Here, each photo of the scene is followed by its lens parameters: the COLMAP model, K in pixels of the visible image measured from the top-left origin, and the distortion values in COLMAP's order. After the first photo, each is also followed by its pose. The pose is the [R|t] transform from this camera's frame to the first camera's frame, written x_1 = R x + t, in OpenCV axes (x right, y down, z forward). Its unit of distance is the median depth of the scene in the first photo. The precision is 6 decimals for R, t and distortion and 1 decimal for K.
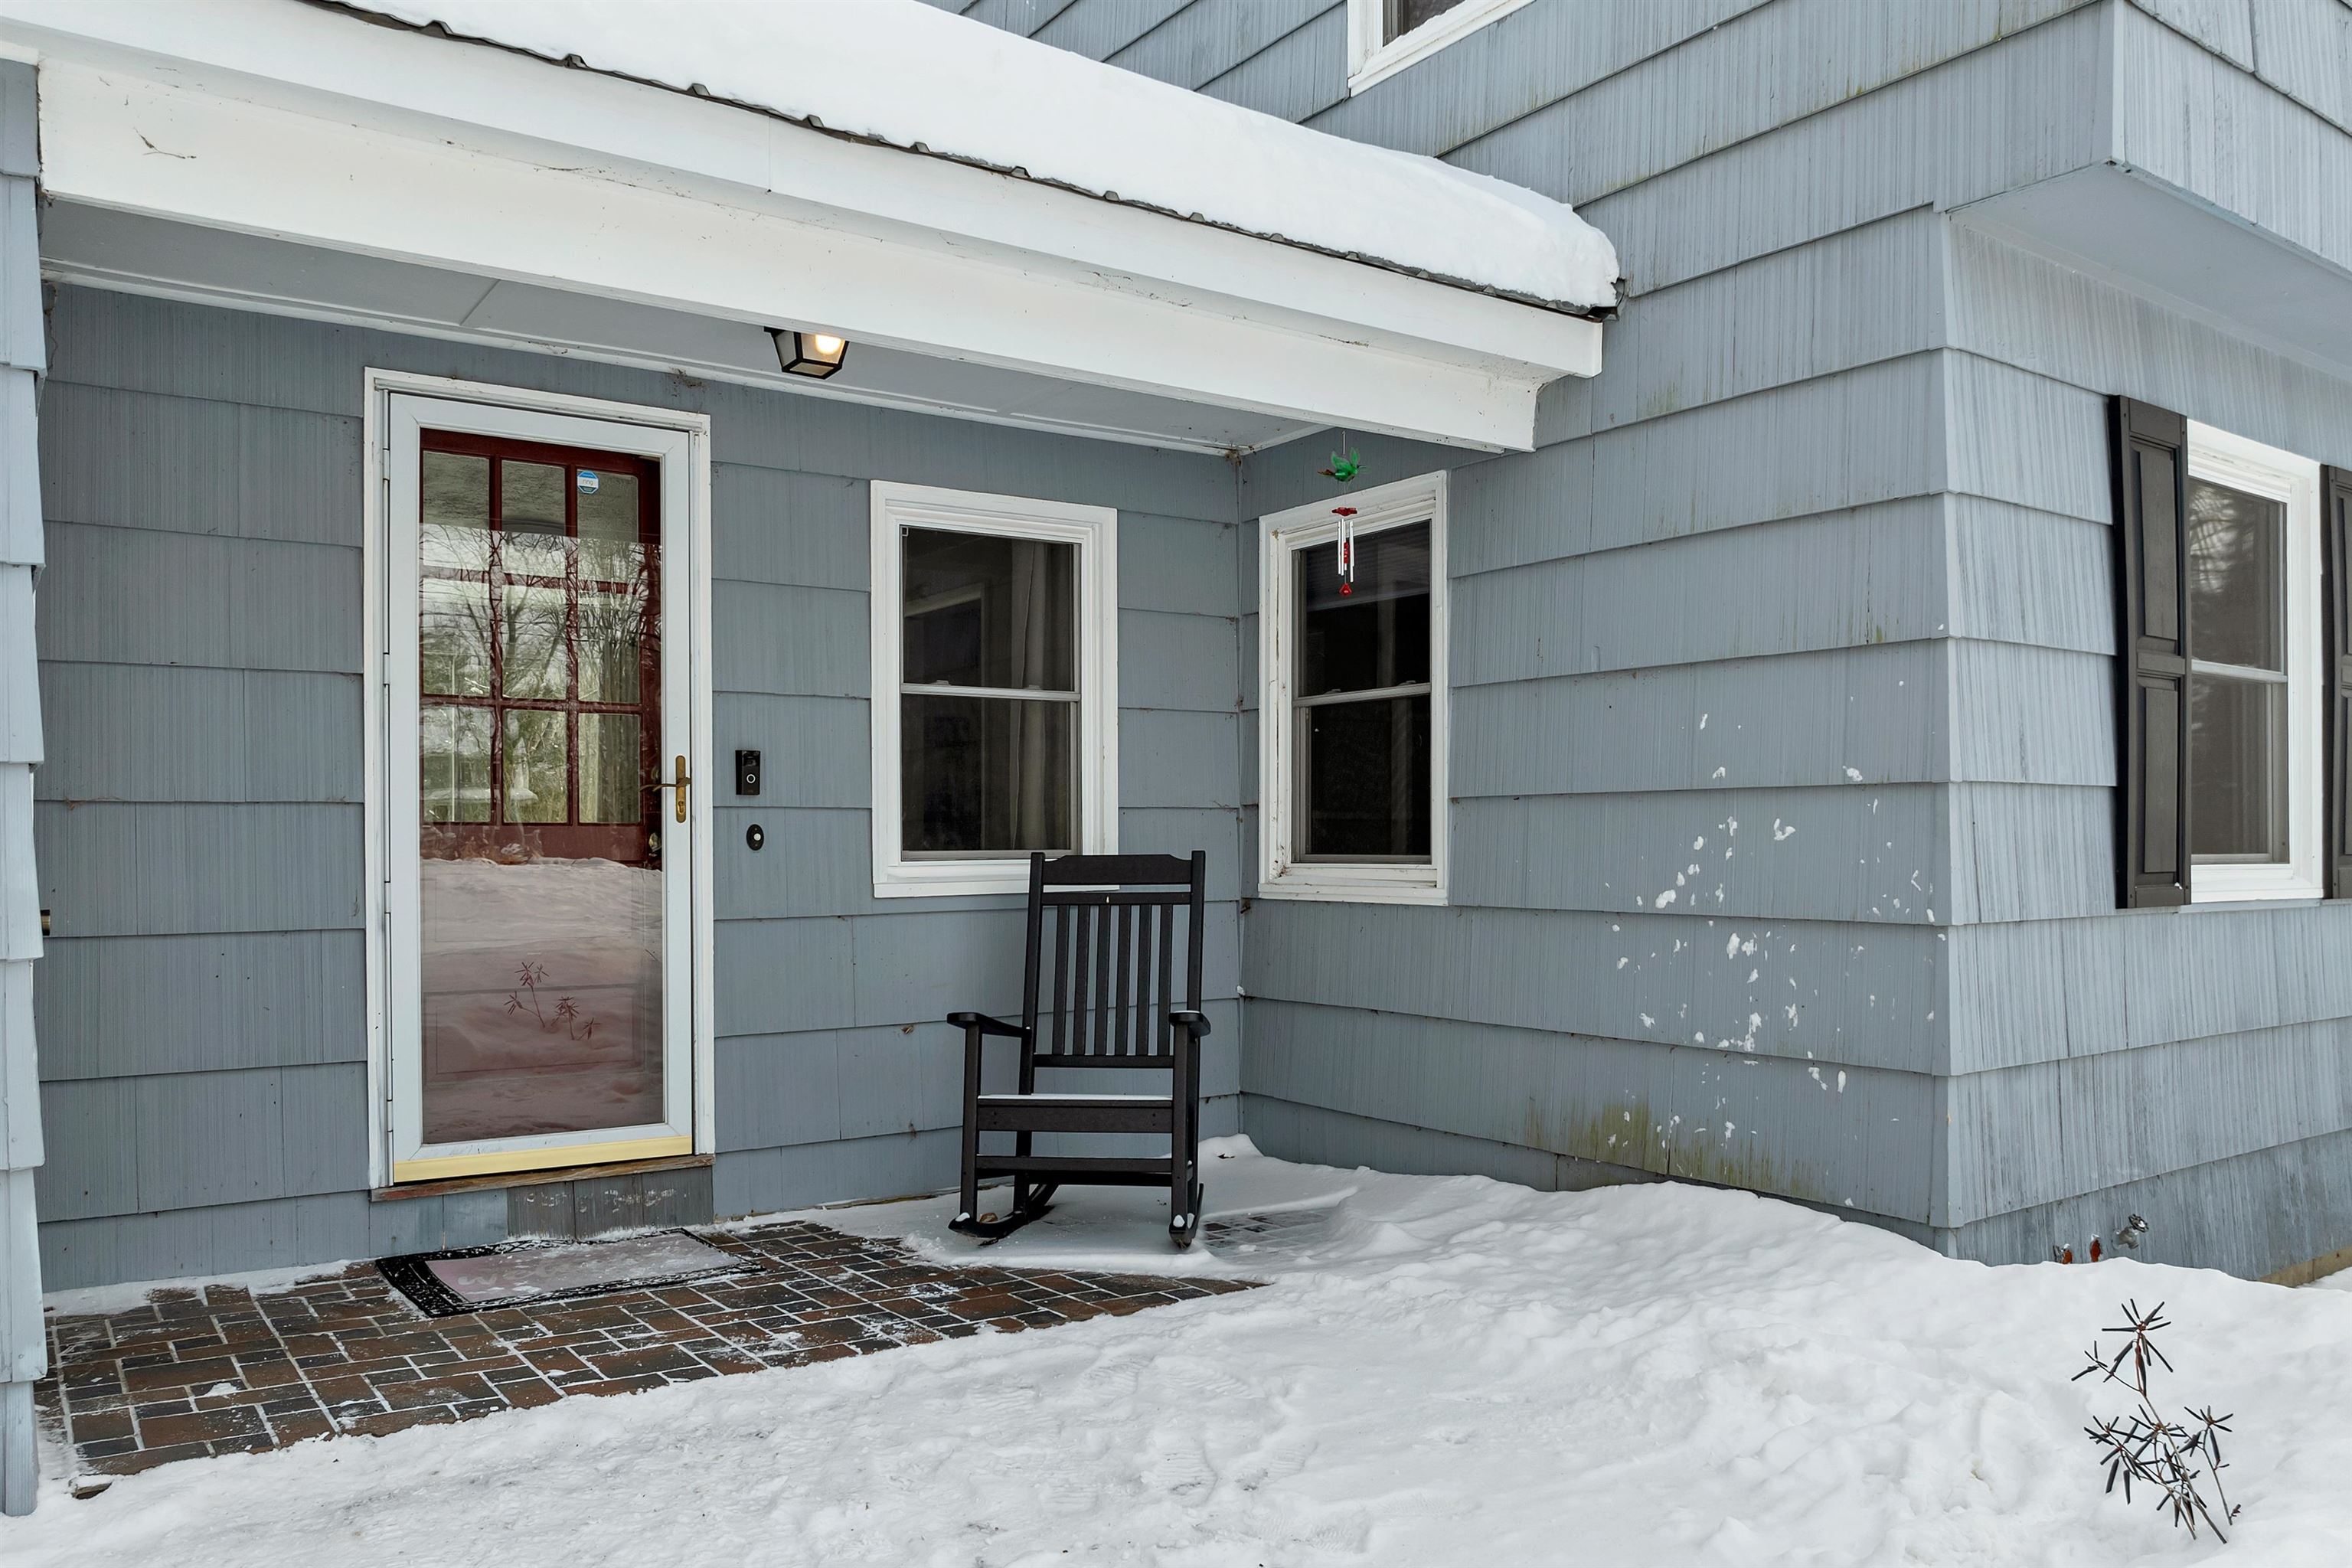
lens RADIAL K [[1709.8, 0, 1176.0], [0, 1709.8, 784.0], [0, 0, 1]] dist [-0.039093, -0.004665]
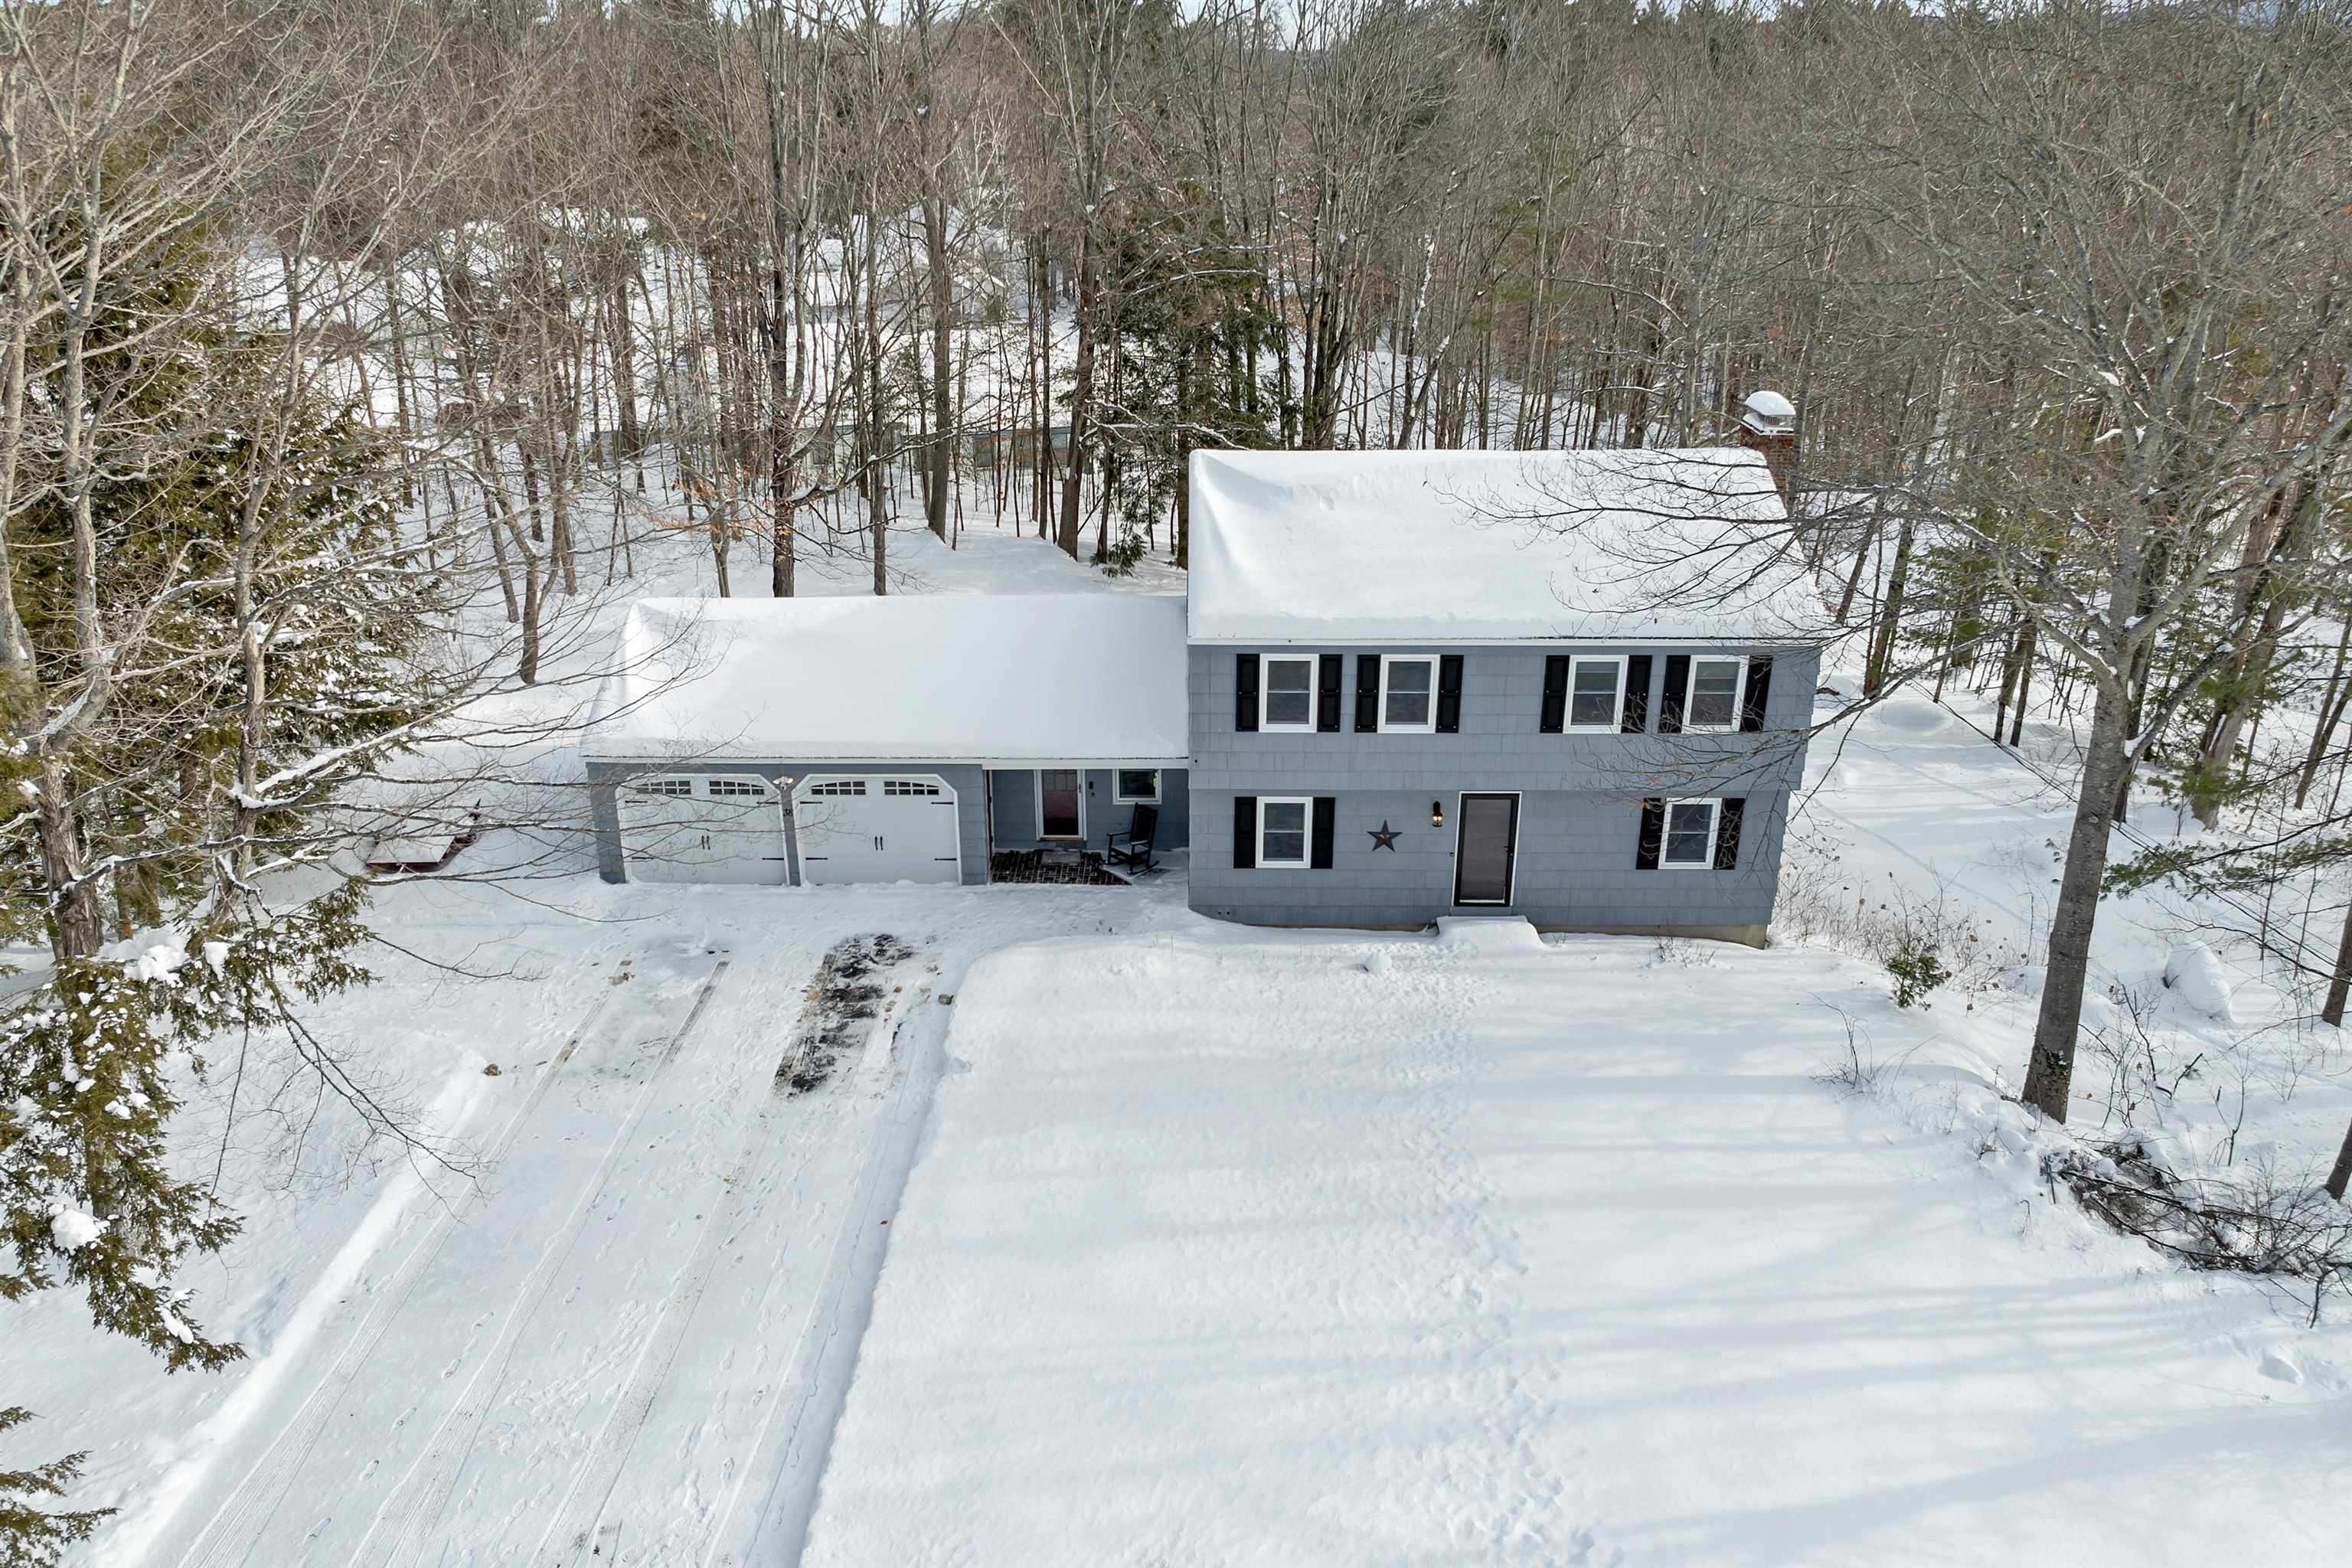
lens RADIAL K [[1709.8, 0, 1176.0], [0, 1709.8, 784.0], [0, 0, 1]] dist [-0.039093, -0.004665]
pose [[0.815616, 0.227590, -0.531952, 3.640203], [0.011073, 0.913080, 0.407629, -2.798004], [0.578488, -0.338359, 0.742203, -3.775328]]
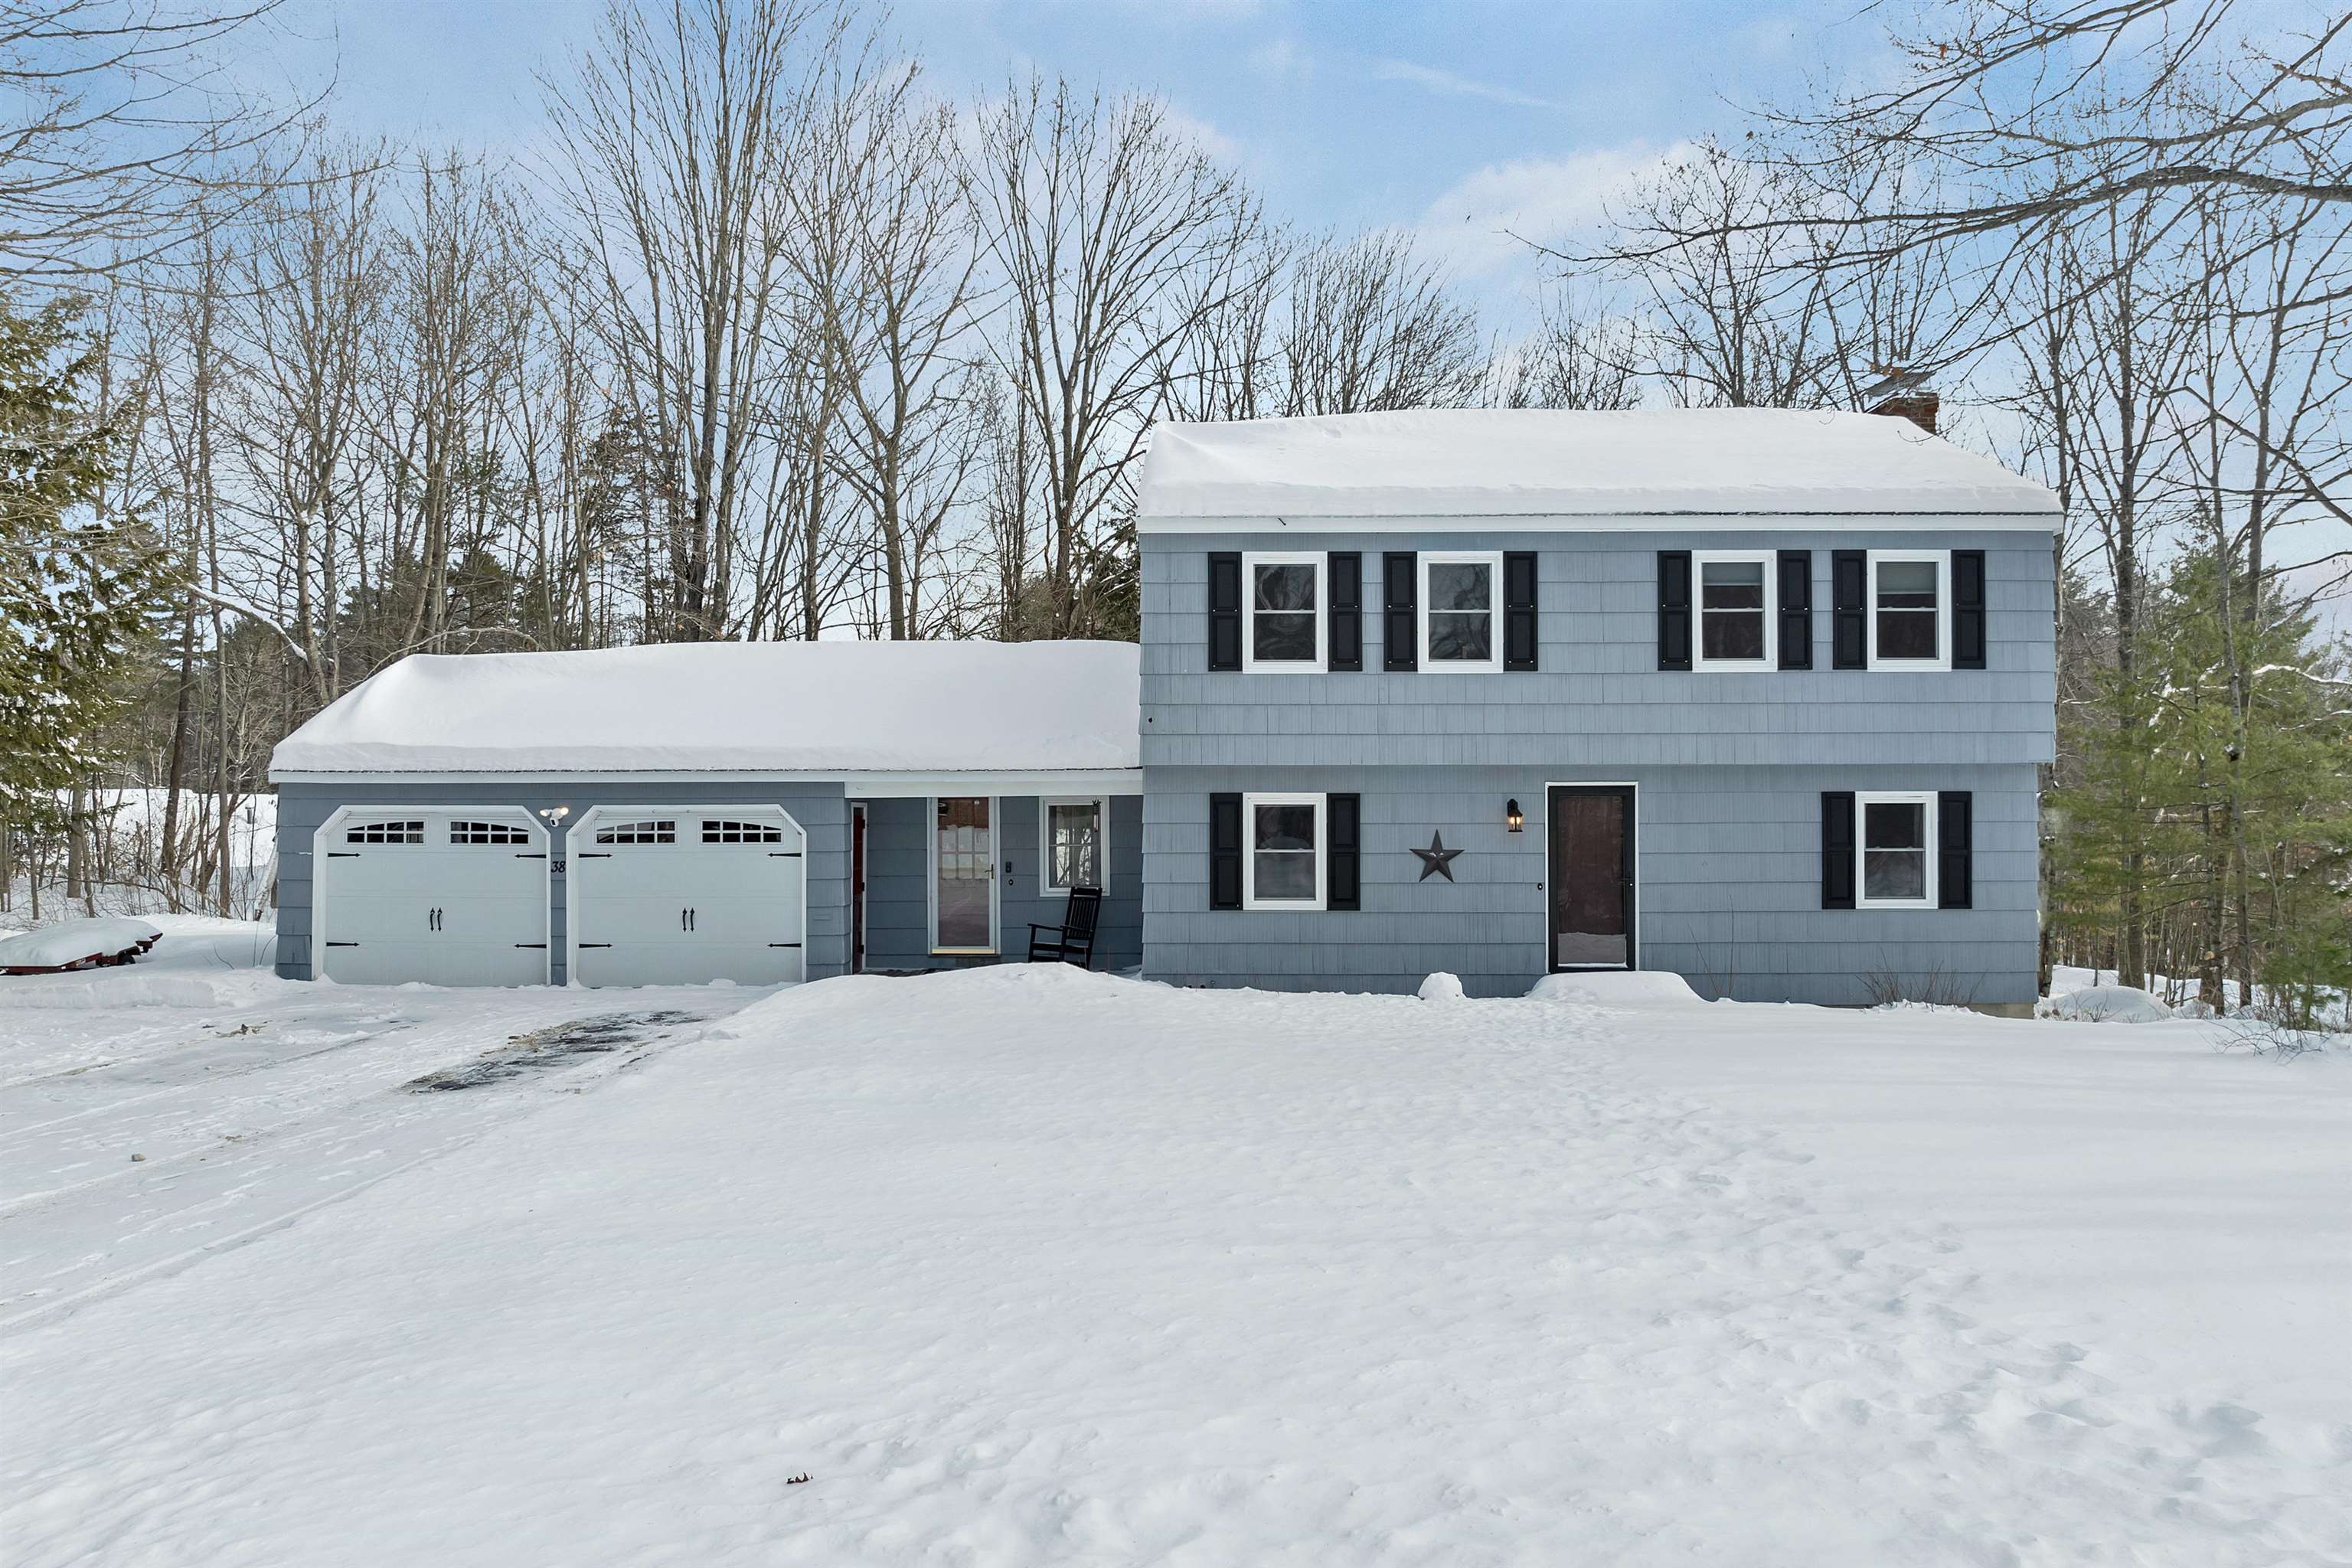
lens RADIAL K [[1709.8, 0, 1176.0], [0, 1709.8, 784.0], [0, 0, 1]] dist [-0.039093, -0.004665]
pose [[0.811454, -0.004103, -0.584402, 2.883867], [0.013022, 0.999854, 0.011061, -0.285267], [0.584272, -0.016585, 0.811389, -2.477605]]
